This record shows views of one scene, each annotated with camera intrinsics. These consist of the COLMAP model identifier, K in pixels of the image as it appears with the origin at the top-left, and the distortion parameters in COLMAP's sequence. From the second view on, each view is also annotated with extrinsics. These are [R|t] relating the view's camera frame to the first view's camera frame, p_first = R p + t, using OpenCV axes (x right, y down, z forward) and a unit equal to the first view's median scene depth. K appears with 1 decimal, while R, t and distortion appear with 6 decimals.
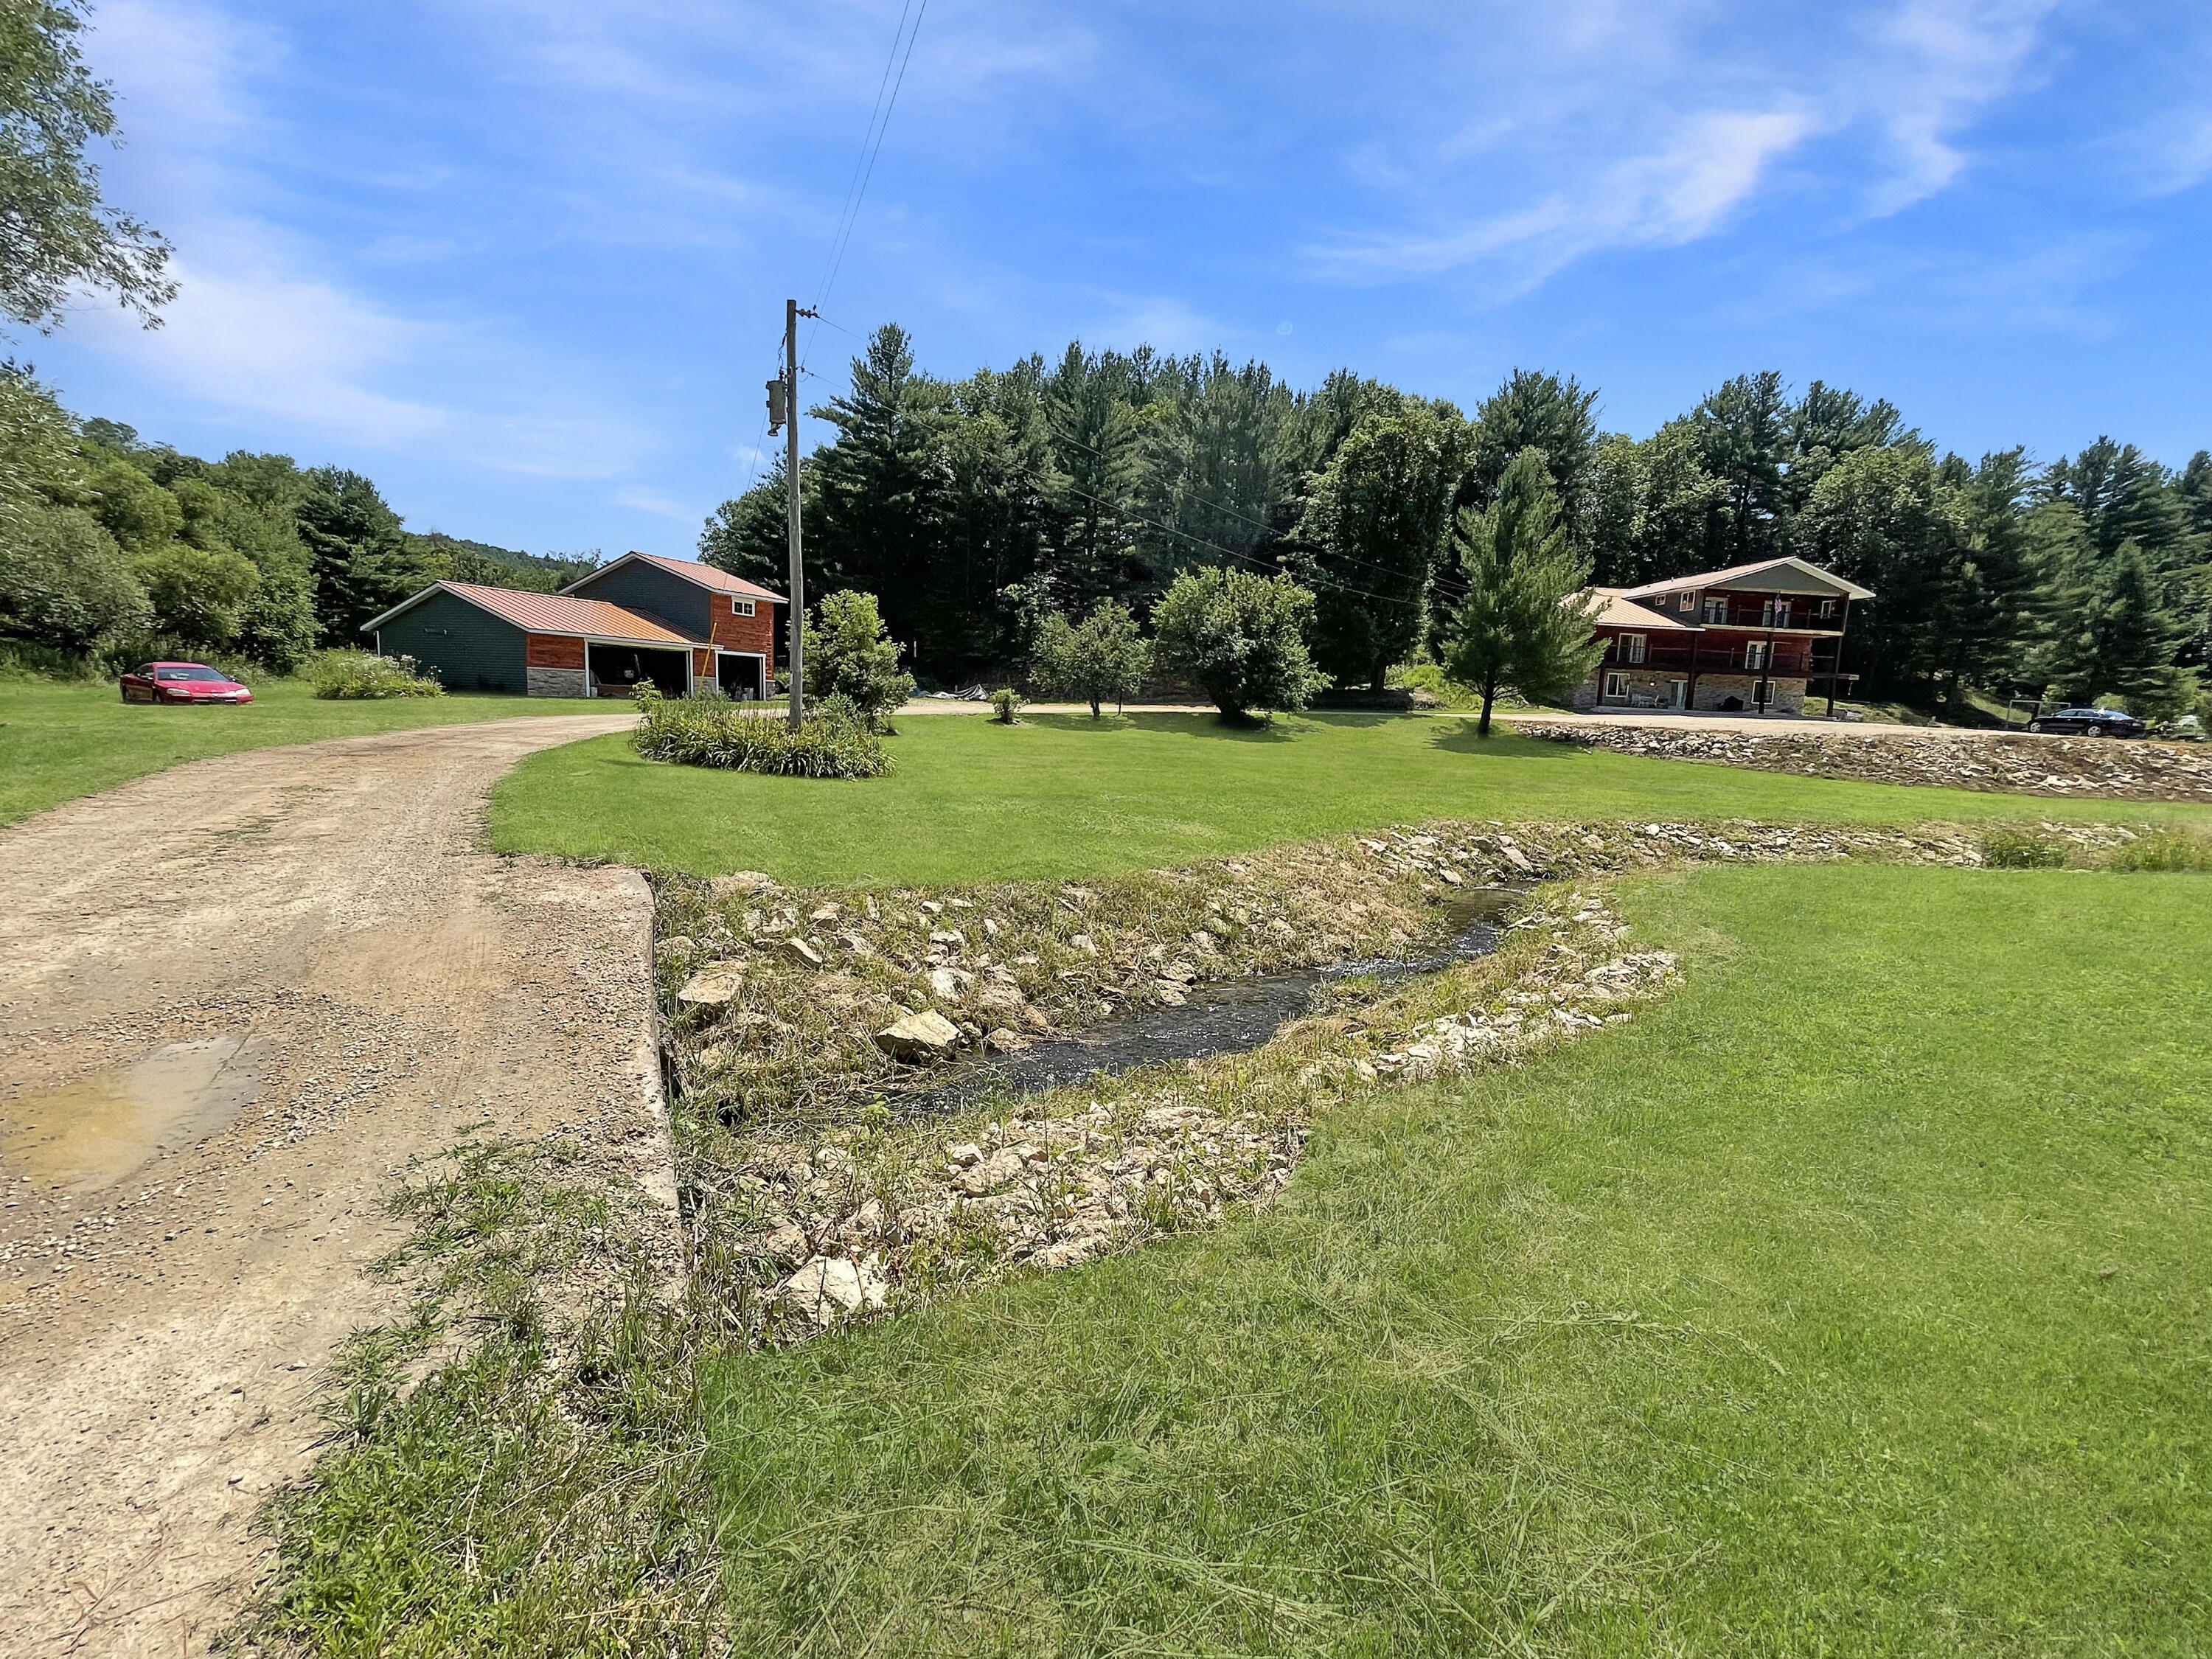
lens RADIAL K [[963.3, 0, 1119.6], [0, 963.3, 823.9], [0, 0, 1]] dist [0.004500, 0.000482]
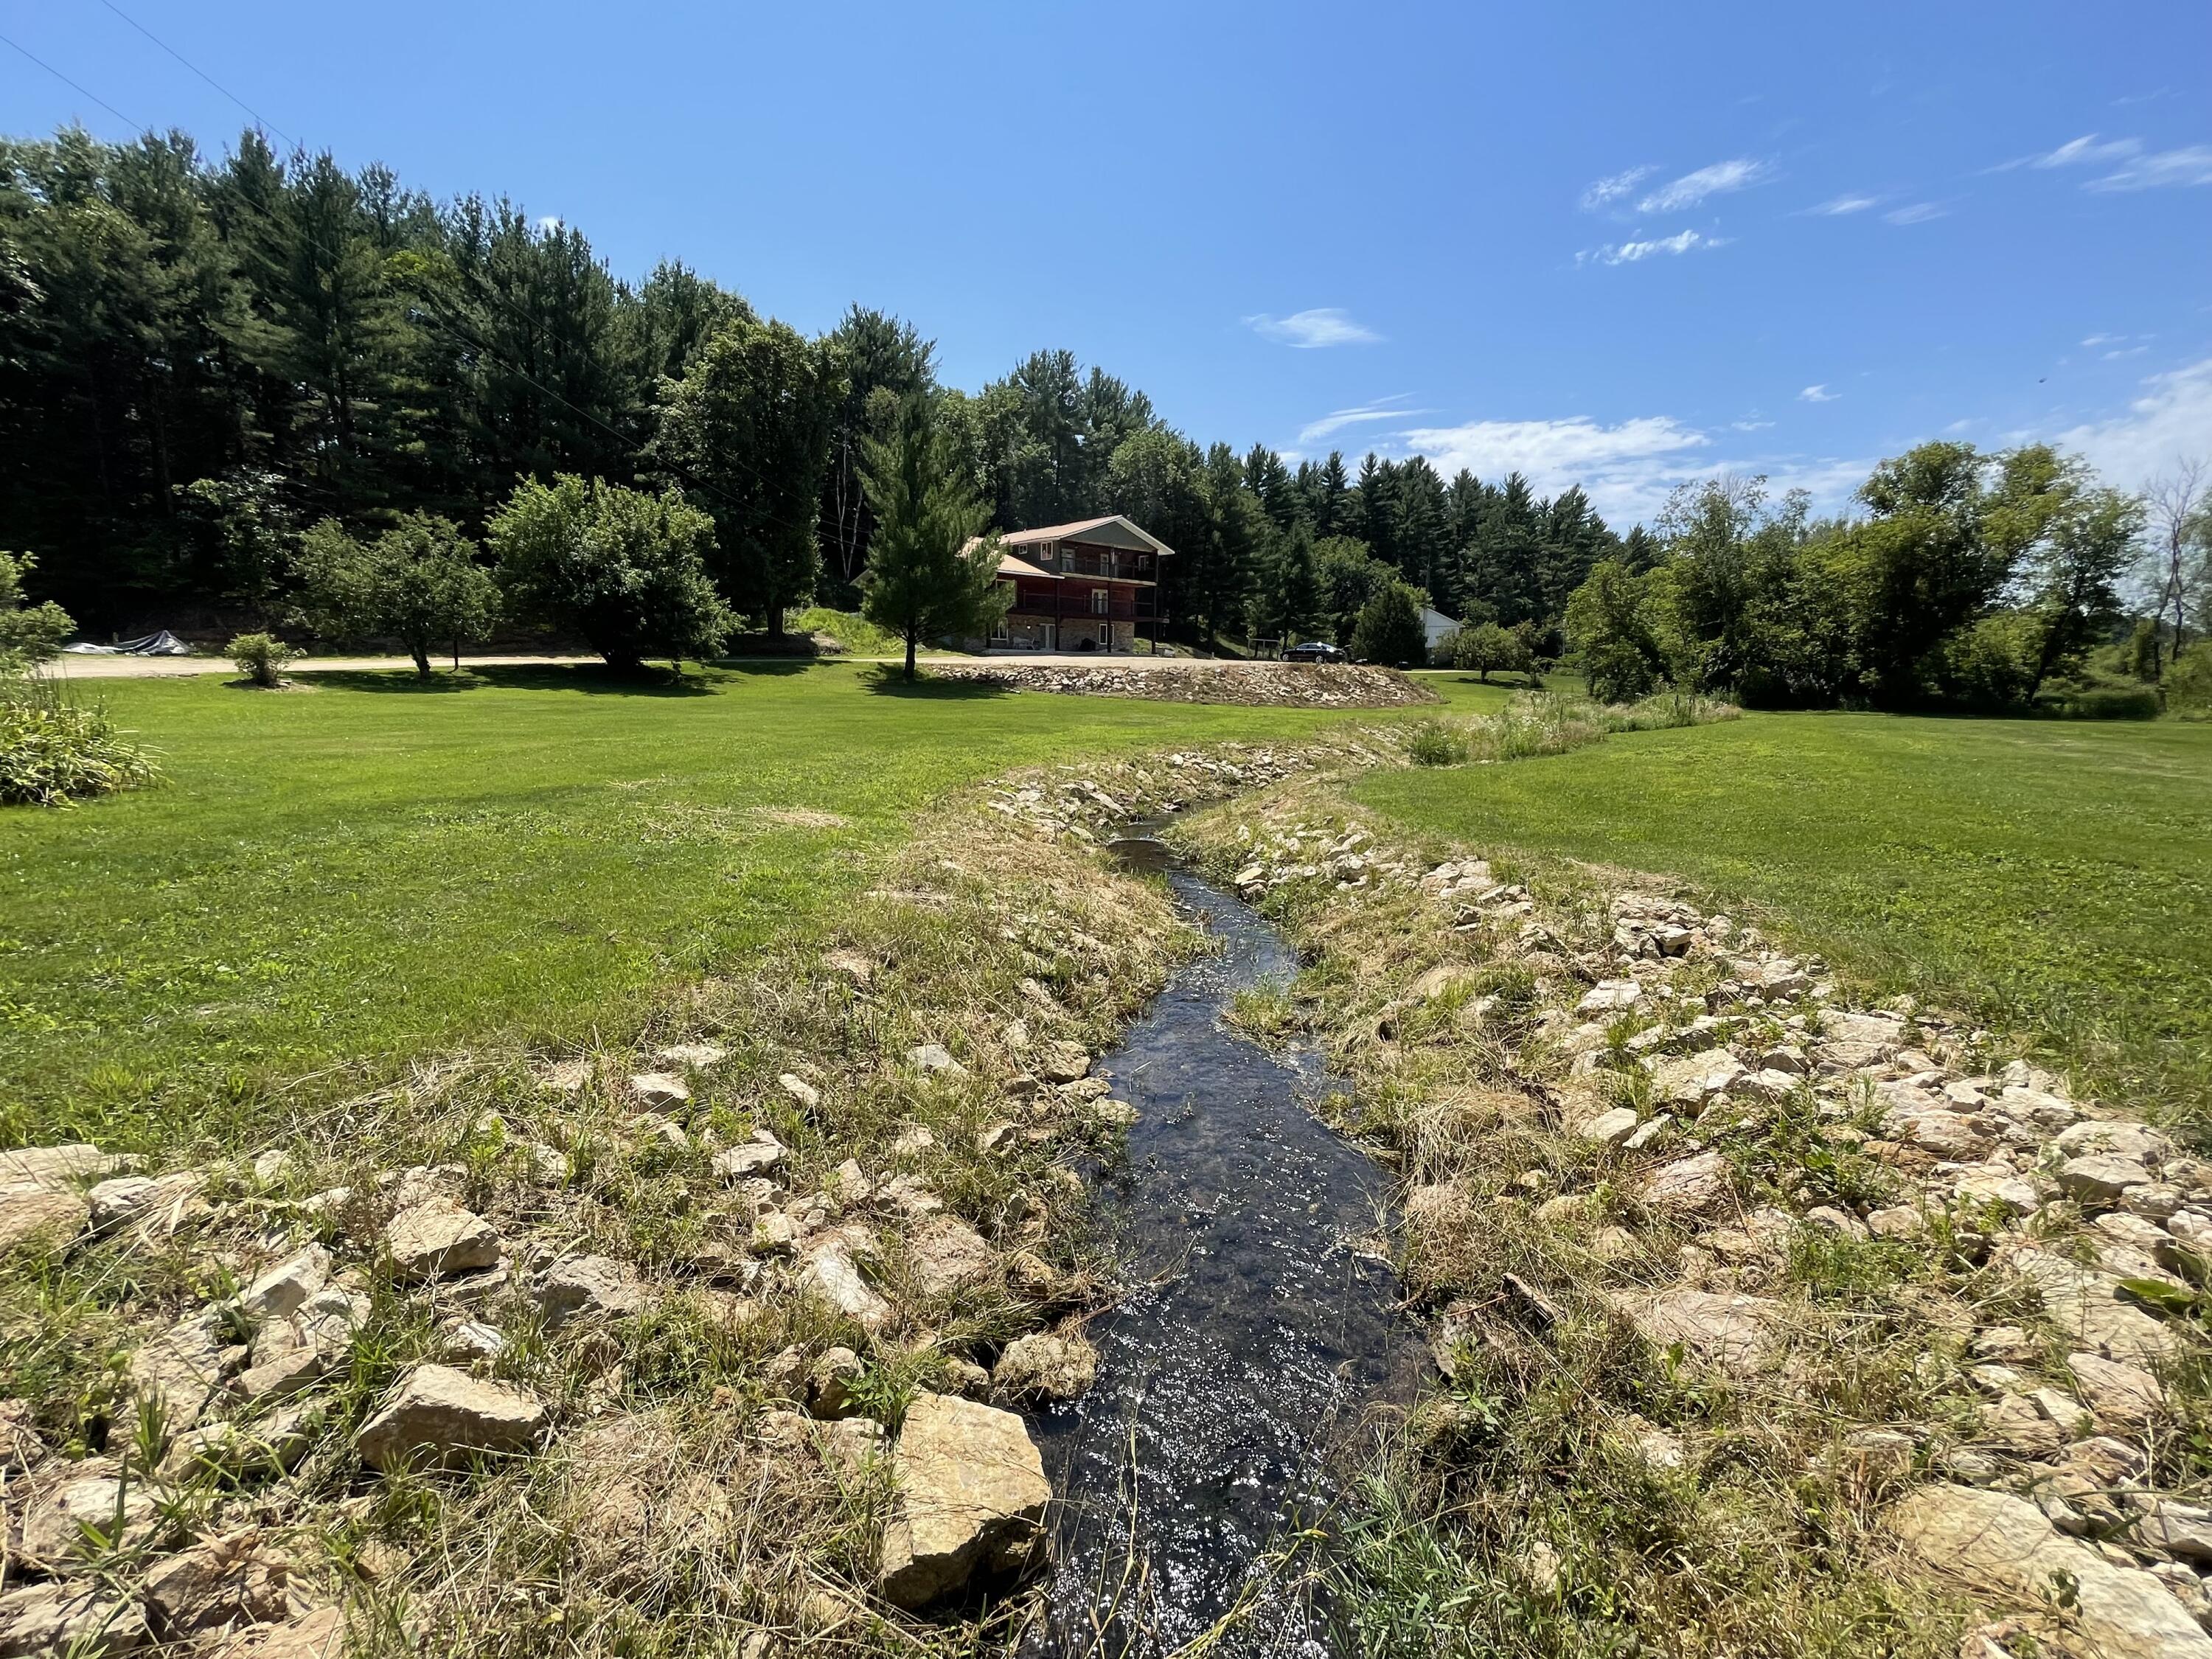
lens RADIAL K [[963.3, 0, 1121.5], [0, 963.3, 815.7], [0, 0, 1]] dist [0.004500, 0.000482]
pose [[0.787998, -0.124485, 0.602961, -0.043378], [0.098915, 0.992221, 0.075580, -0.006925], [-0.607680, 0.000085, 0.794182, 0.084893]]
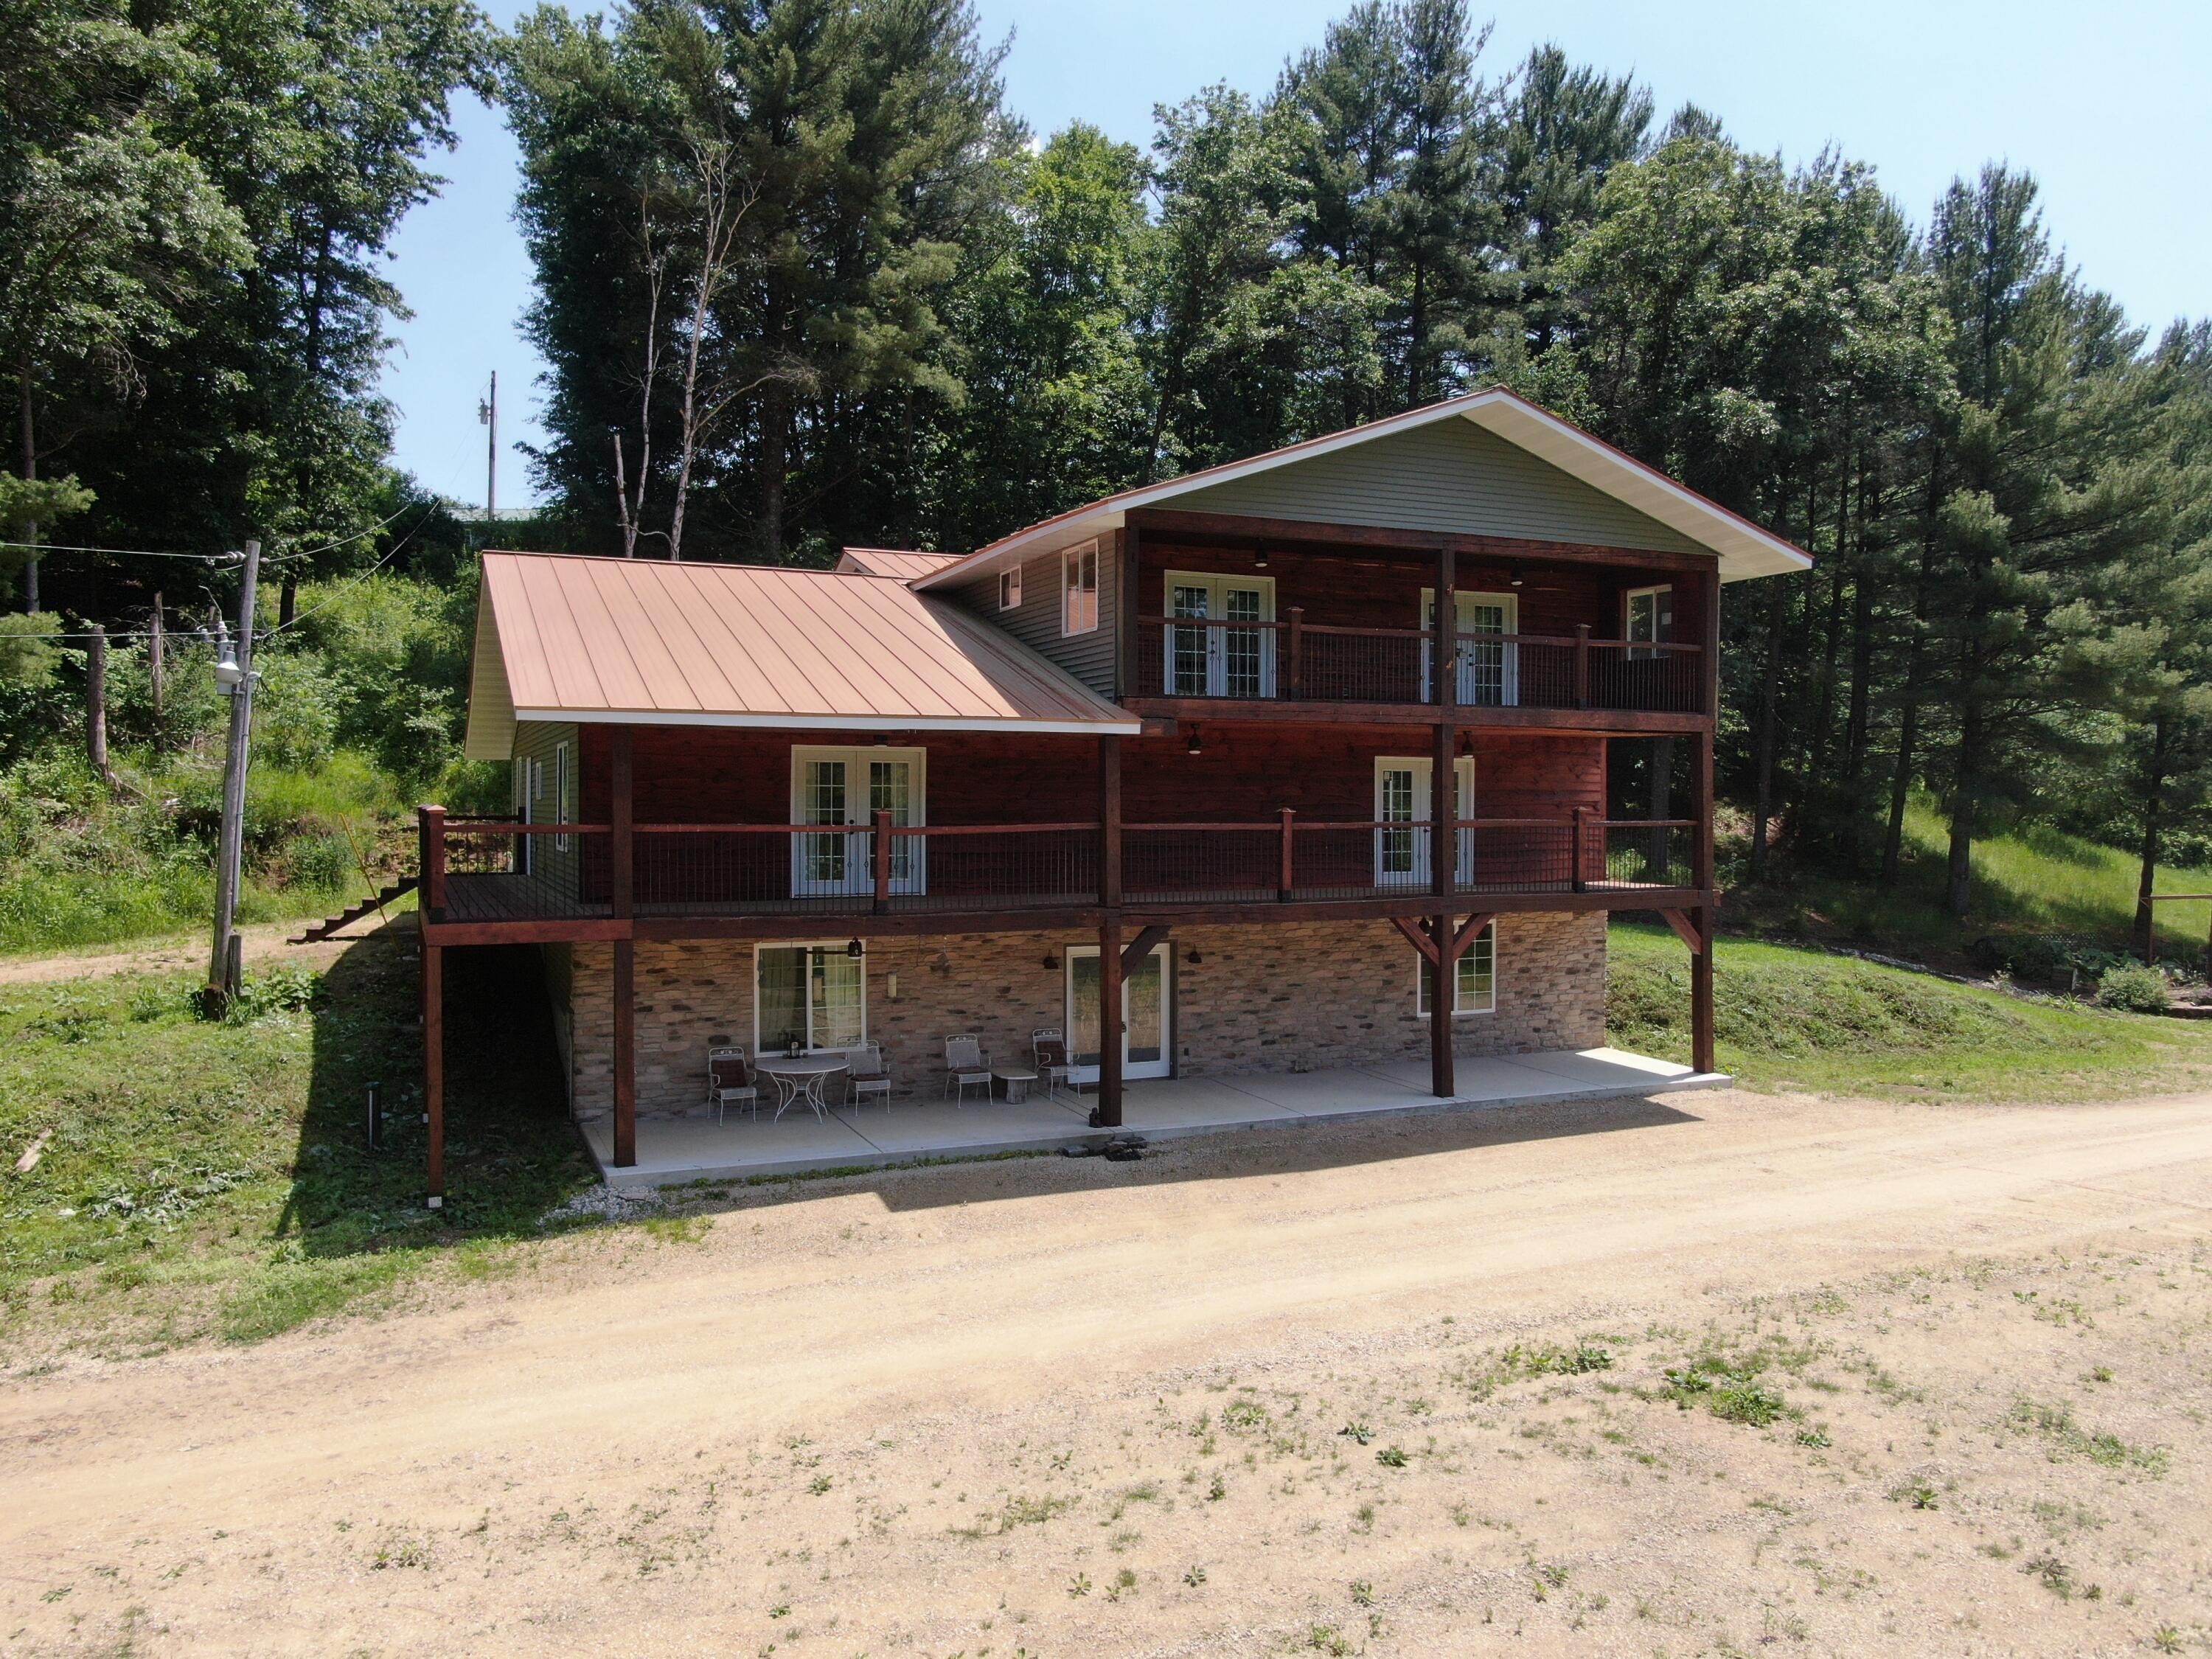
lens RADIAL K [[1598.3, 0, 1102.4], [0, 1598.3, 831.1], [0, 0, 1]] dist [-0.016343, 0.004477]
pose [[0.953626, -0.053614, 0.296180, 0.519077], [0.080659, 0.993538, -0.079854, -0.161168], [-0.289985, 0.100040, 0.951788, 0.716340]]
